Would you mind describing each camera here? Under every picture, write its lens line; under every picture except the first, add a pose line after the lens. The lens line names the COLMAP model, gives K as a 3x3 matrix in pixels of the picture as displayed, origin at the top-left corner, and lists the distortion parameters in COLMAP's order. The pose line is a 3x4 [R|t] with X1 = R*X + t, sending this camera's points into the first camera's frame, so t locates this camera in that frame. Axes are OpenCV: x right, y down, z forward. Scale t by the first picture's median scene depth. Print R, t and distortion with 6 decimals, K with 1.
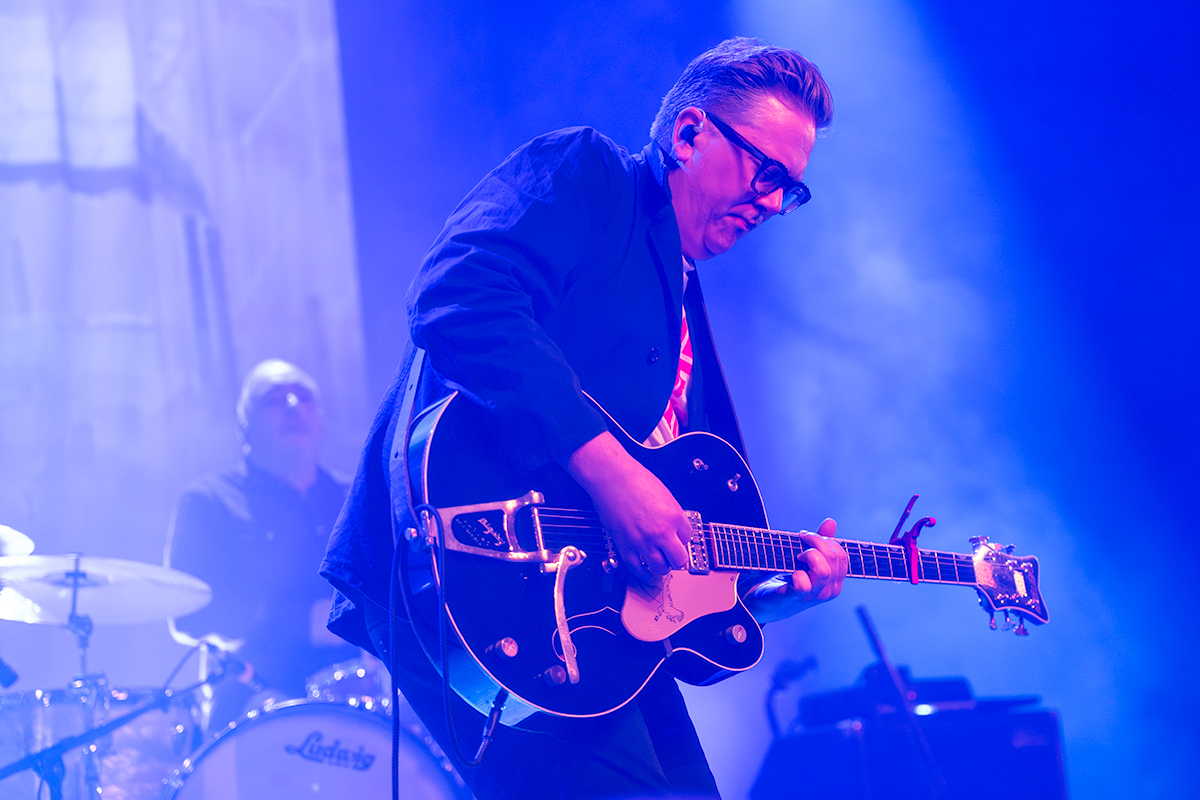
lens RADIAL K [[2799.8, 0, 593.8], [0, 2799.8, 389.1], [0, 0, 1]] dist [0.184606, 0.000000]
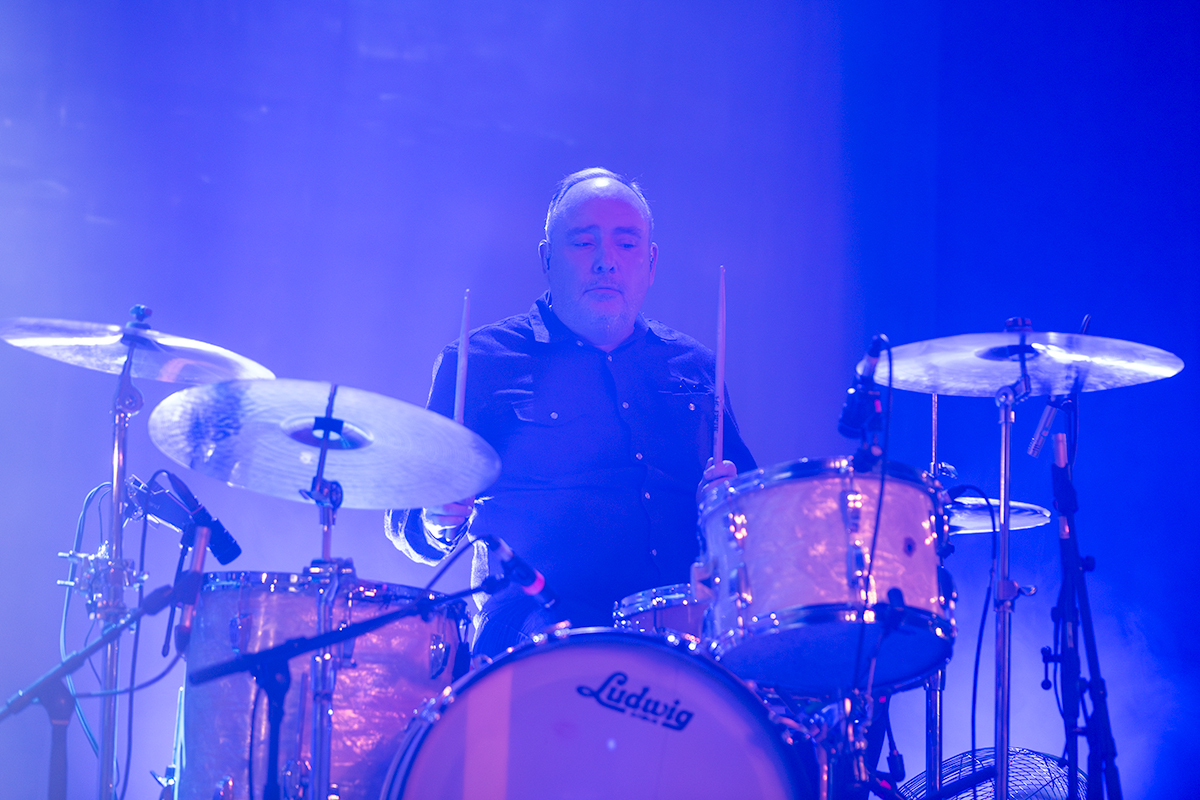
lens RADIAL K [[4665.2, 0, 600.1], [0, 4665.2, 402.5], [0, 0, 1]] dist [0.032495, 0.000000]
pose [[0.985854, 0.112358, -0.124367, 0.042266], [-0.104574, 0.992226, 0.067462, -0.032085], [0.130980, -0.053502, 0.989940, -0.222681]]
